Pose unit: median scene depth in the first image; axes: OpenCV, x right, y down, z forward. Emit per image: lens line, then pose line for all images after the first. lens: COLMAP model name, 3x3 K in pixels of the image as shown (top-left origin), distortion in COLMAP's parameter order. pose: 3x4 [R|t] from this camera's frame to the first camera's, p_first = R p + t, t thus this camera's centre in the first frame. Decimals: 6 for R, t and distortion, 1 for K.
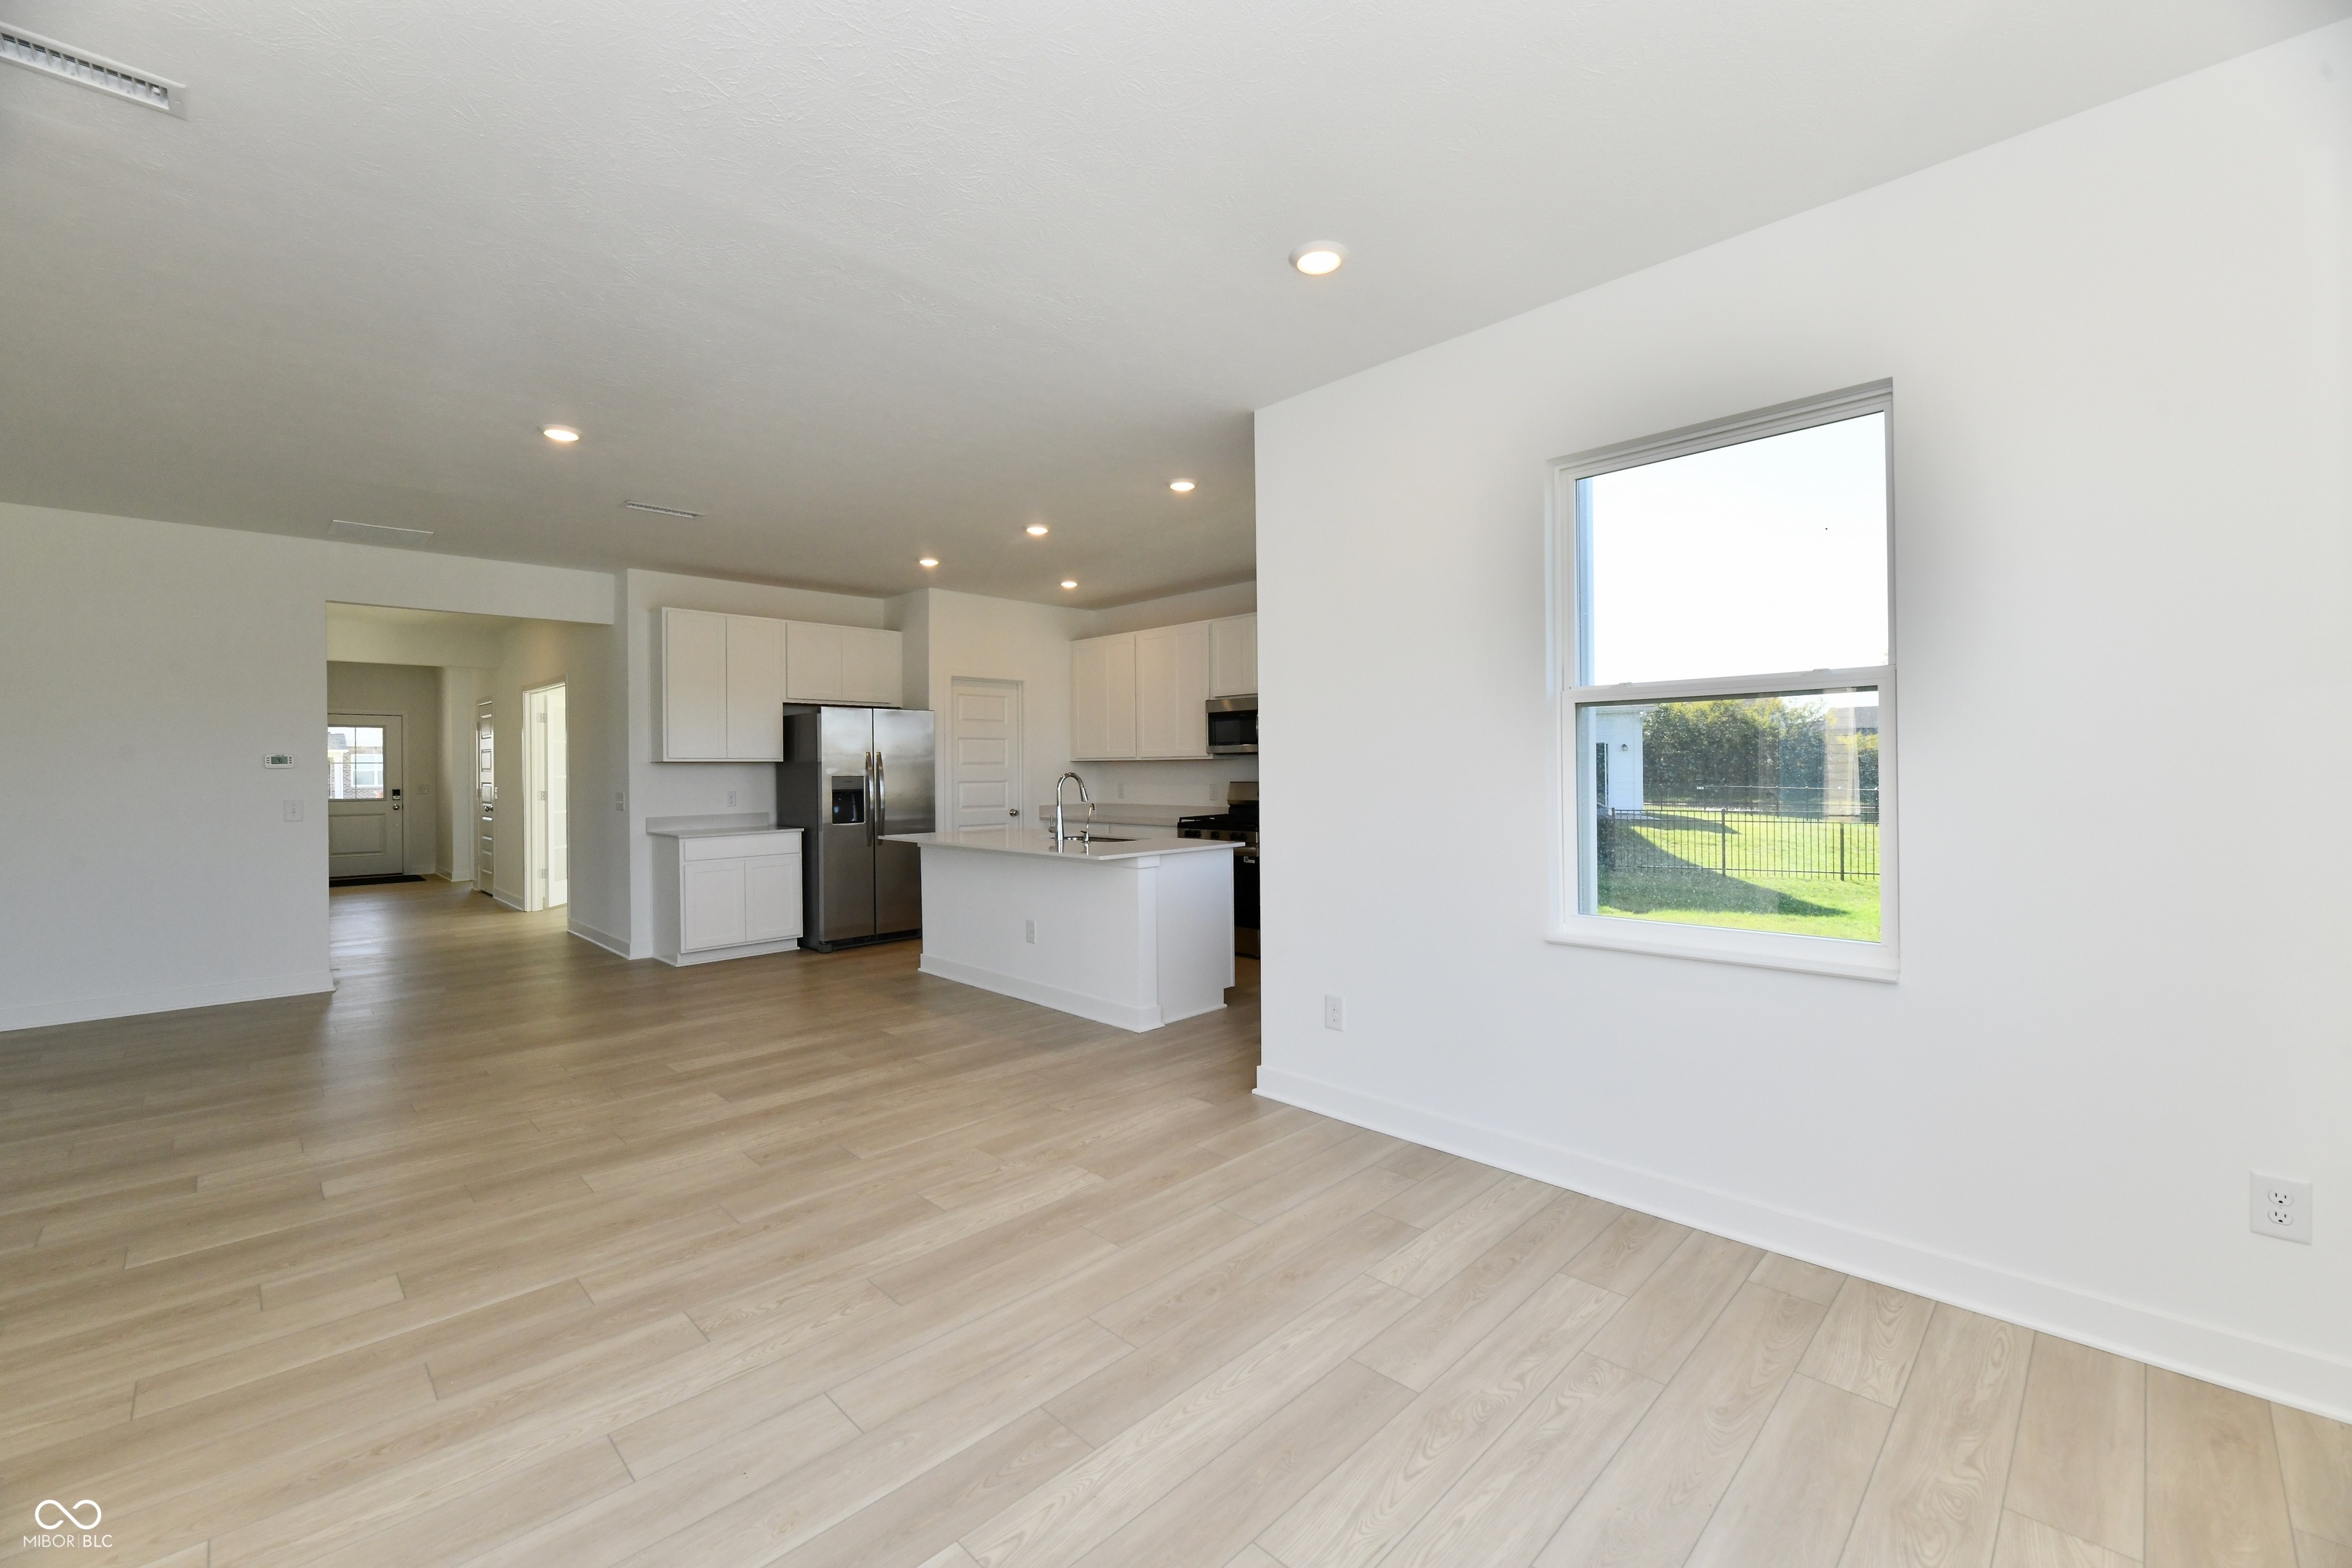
lens RADIAL K [[959.1, 0, 1181.0], [0, 959.1, 769.2], [0, 0, 1]] dist [-0.008989, 0.000240]
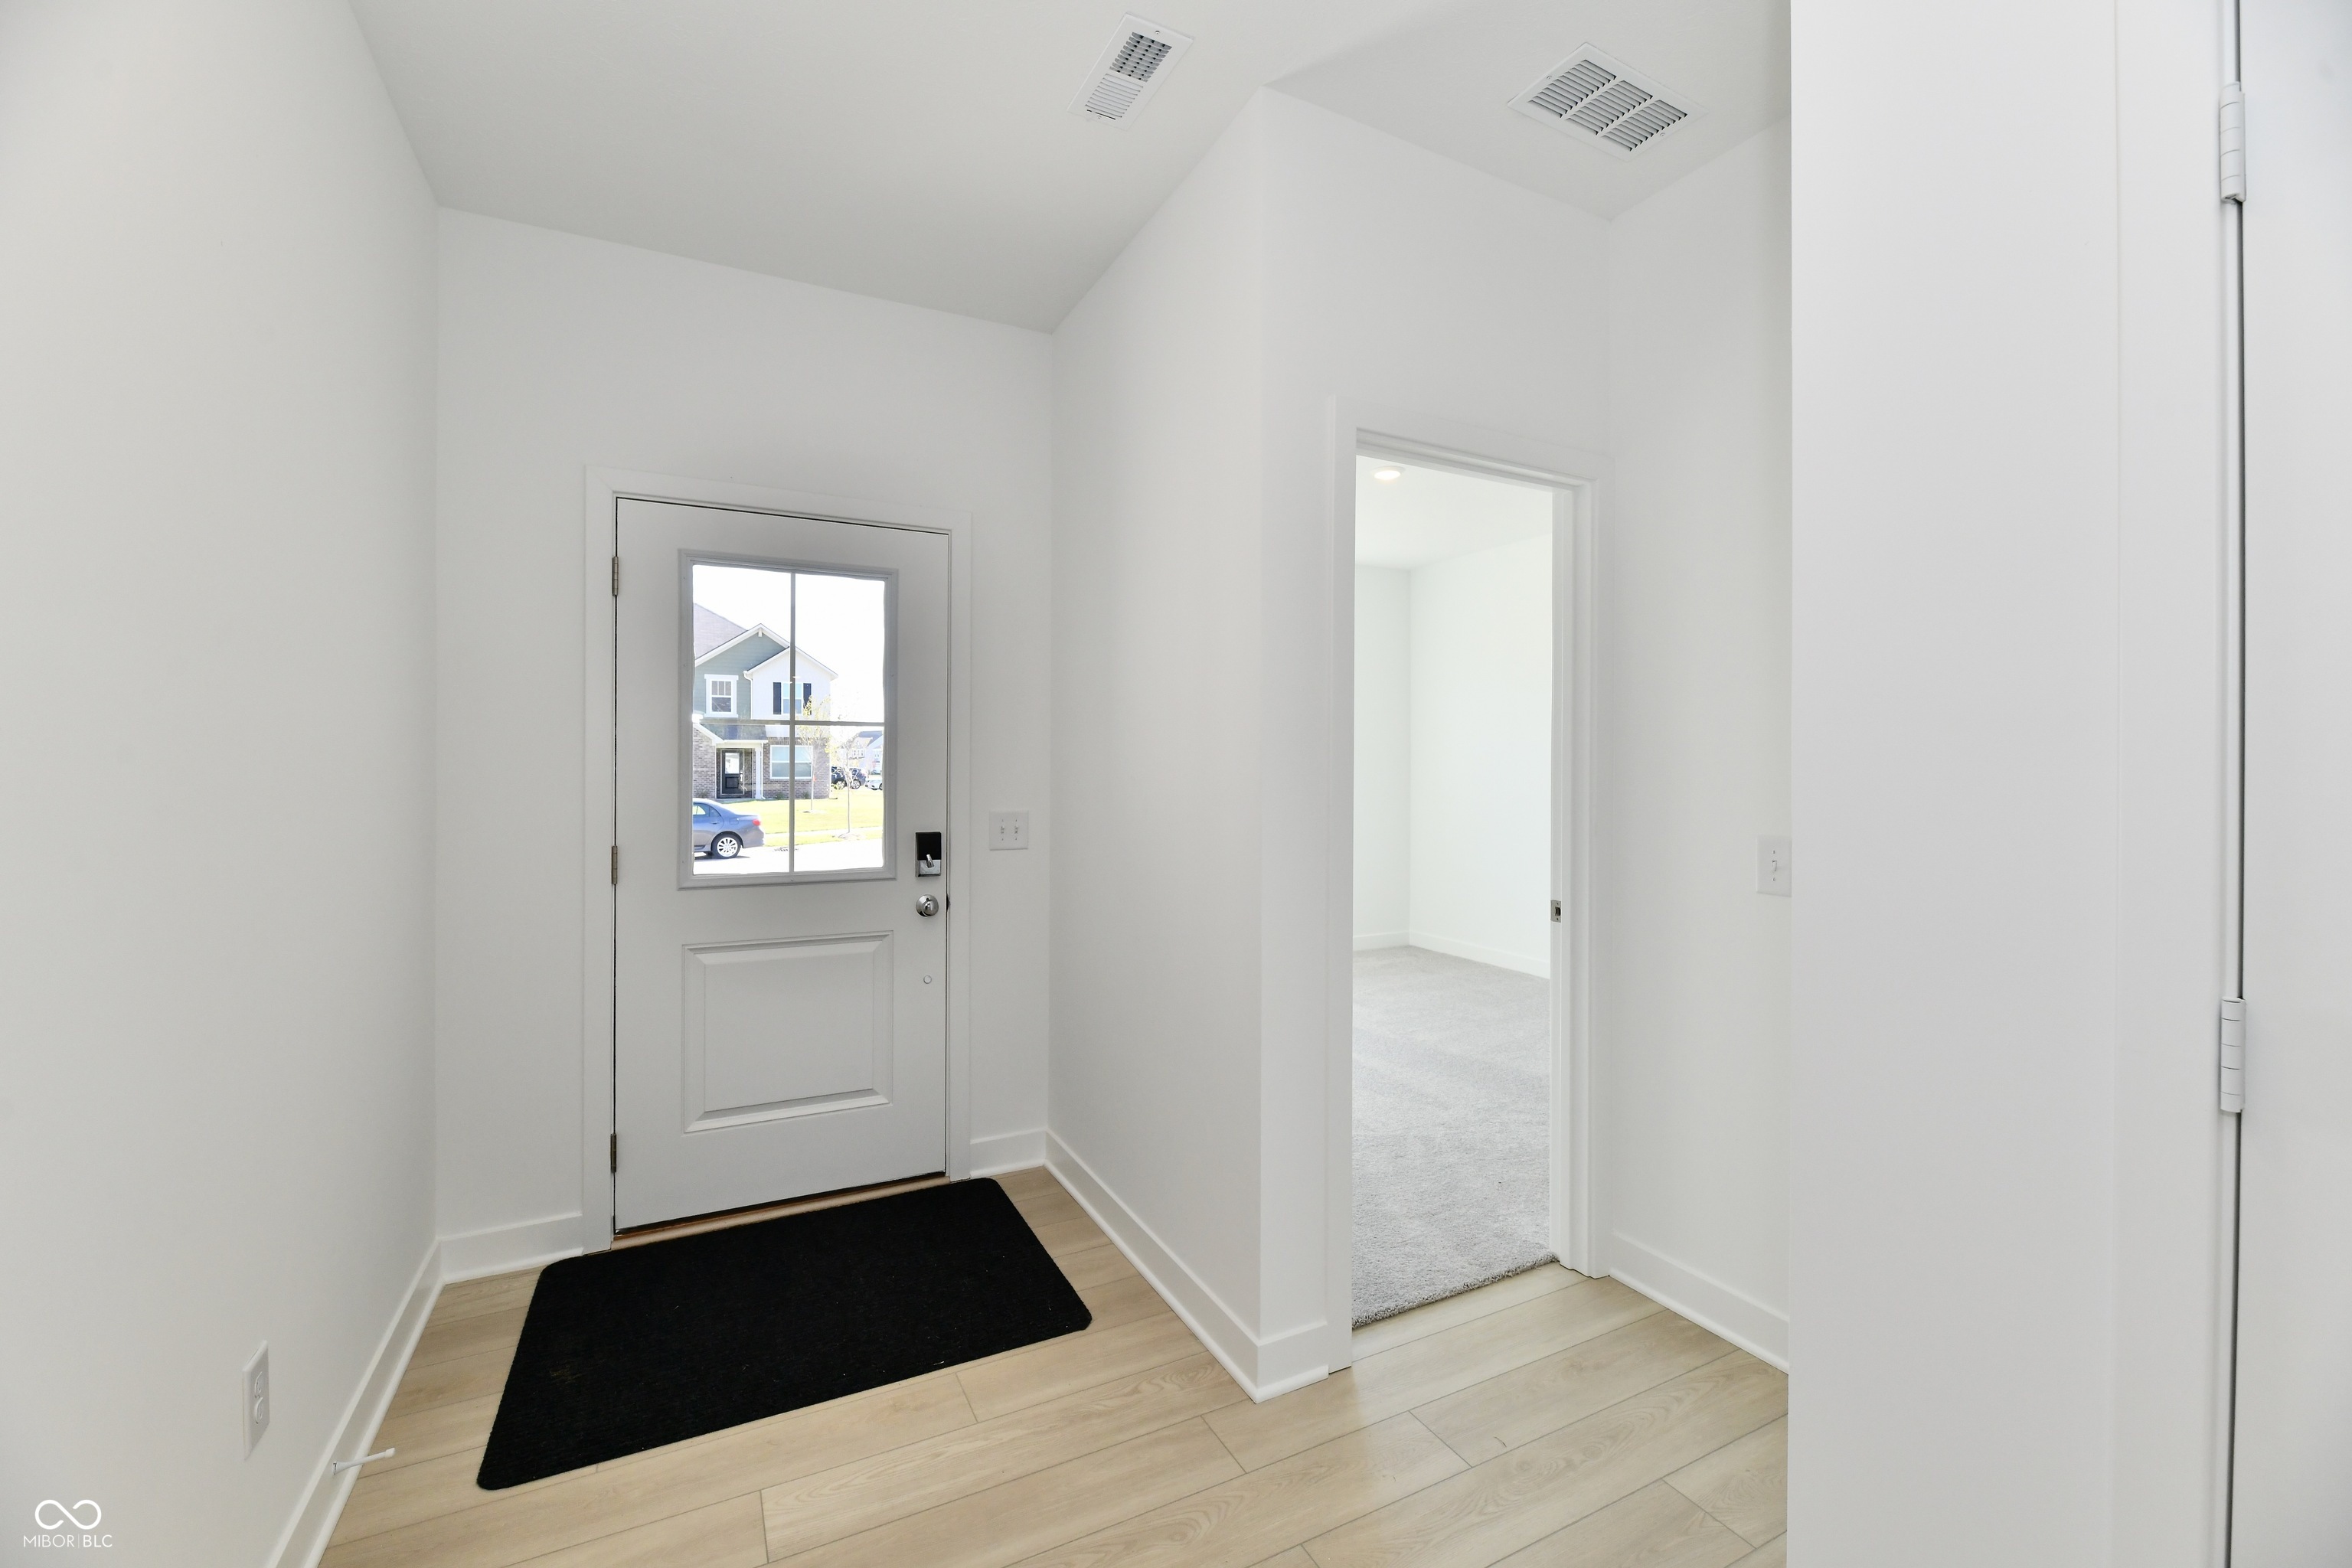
lens RADIAL K [[959.1, 0, 1181.0], [0, 959.1, 769.2], [0, 0, 1]] dist [-0.008989, 0.000240]
pose [[0.952030, 0.010000, -0.305843, -0.675590], [-0.009013, 0.999949, 0.004638, 0.002336], [0.305873, -0.001659, 0.952071, 0.772839]]
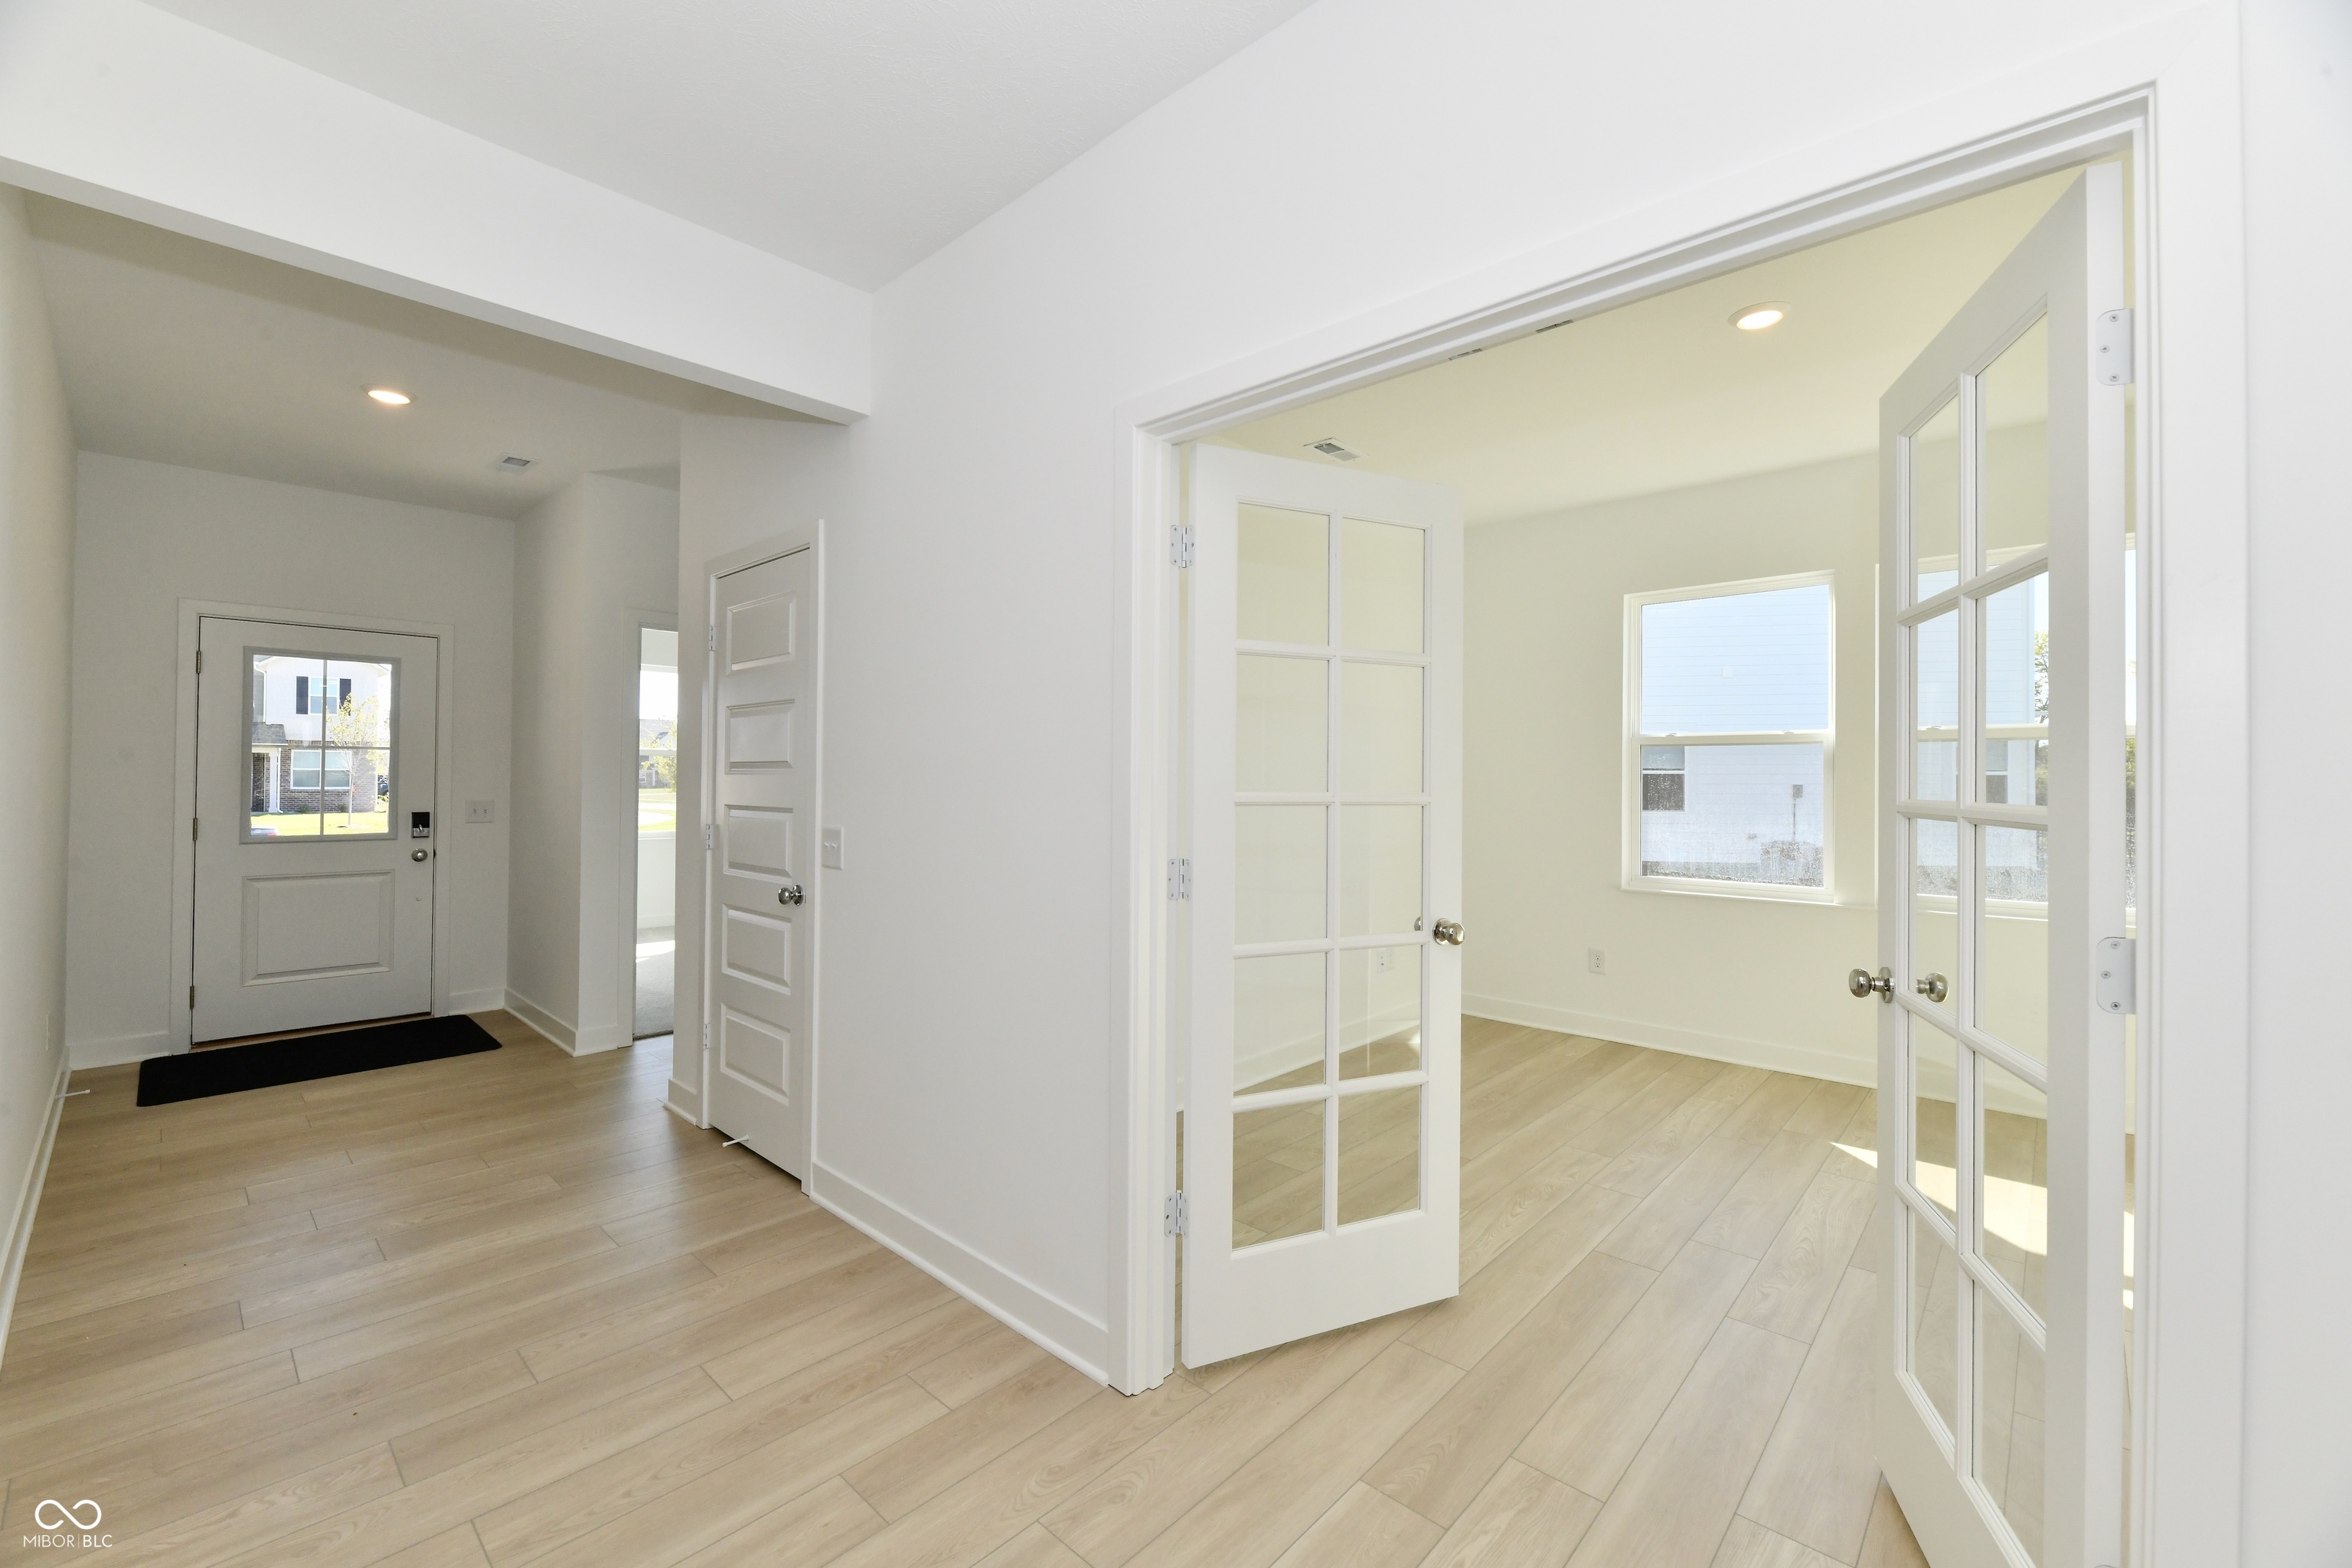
lens RADIAL K [[959.1, 0, 1181.0], [0, 959.1, 769.2], [0, 0, 1]] dist [-0.008989, 0.000240]
pose [[0.999224, 0.013433, 0.037031, -0.495242], [-0.013032, 0.999854, -0.011044, 0.001817], [-0.037174, 0.010553, 0.999253, 0.556944]]
